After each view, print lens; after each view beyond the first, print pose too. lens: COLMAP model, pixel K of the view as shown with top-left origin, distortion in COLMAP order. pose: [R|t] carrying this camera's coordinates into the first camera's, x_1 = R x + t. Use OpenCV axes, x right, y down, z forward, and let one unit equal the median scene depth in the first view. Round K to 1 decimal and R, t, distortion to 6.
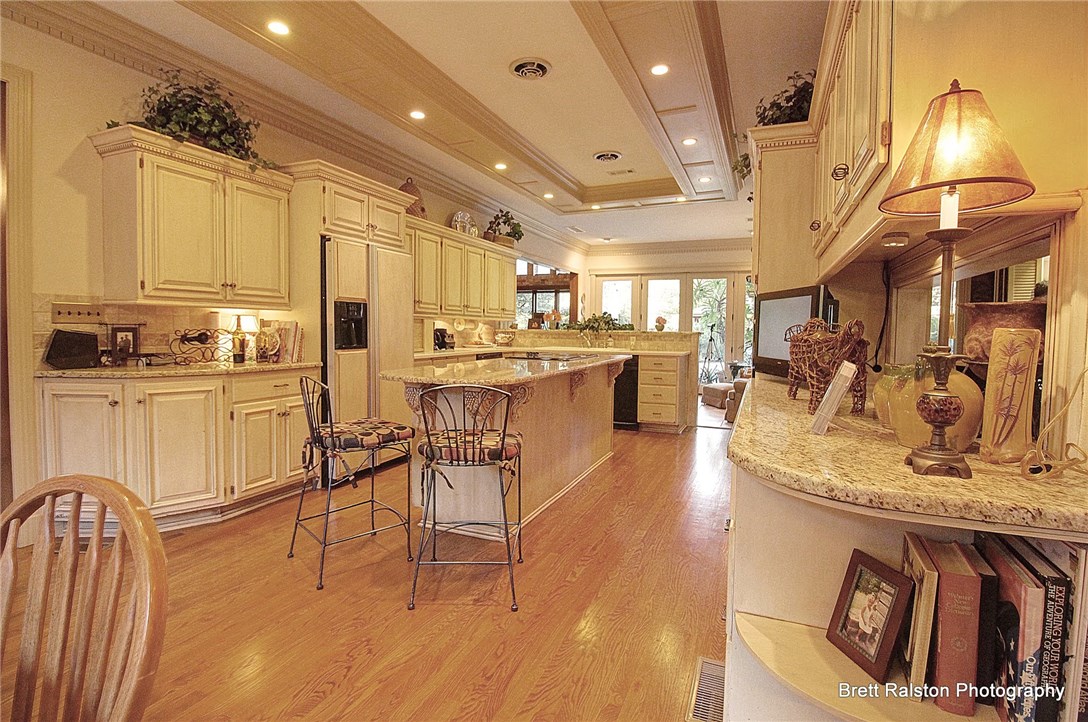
lens RADIAL K [[512.4, 0, 546.8], [0, 512.4, 352.7], [0, 0, 1]] dist [-0.005109, -0.004298]
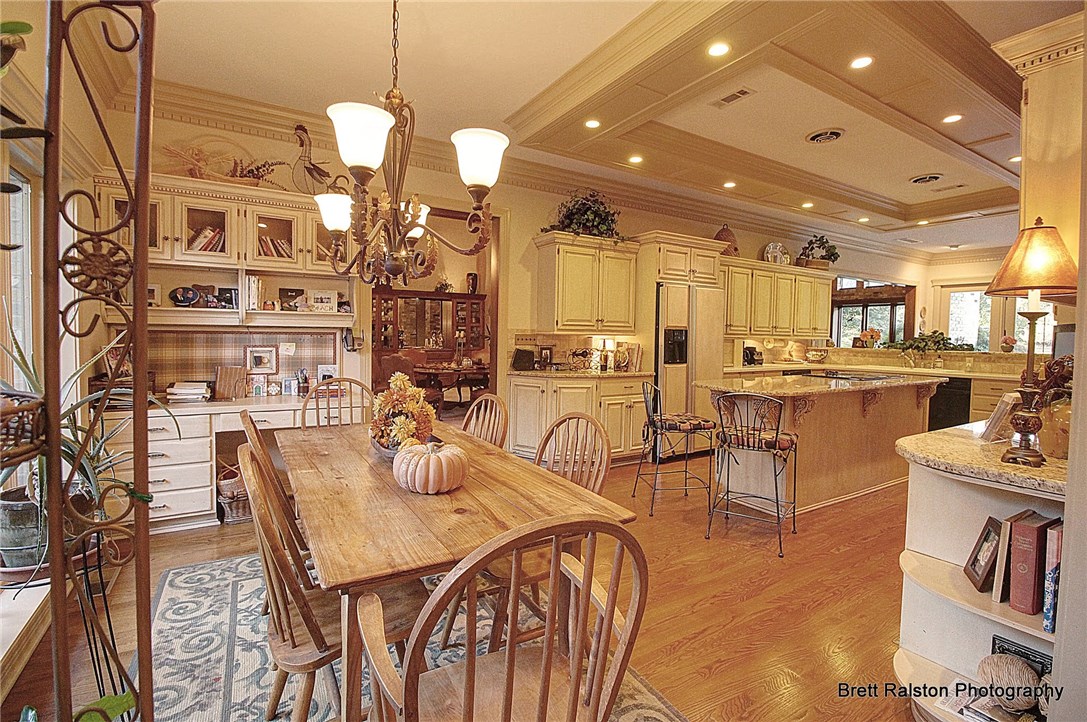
lens RADIAL K [[511.9, 0, 543.0], [0, 511.9, 352.3], [0, 0, 1]] dist [-0.005109, -0.004298]
pose [[0.812321, 0.020016, -0.582867, 0.135764], [-0.031217, 0.999470, -0.009182, -0.014749], [0.582374, 0.025654, 0.812516, -0.338703]]
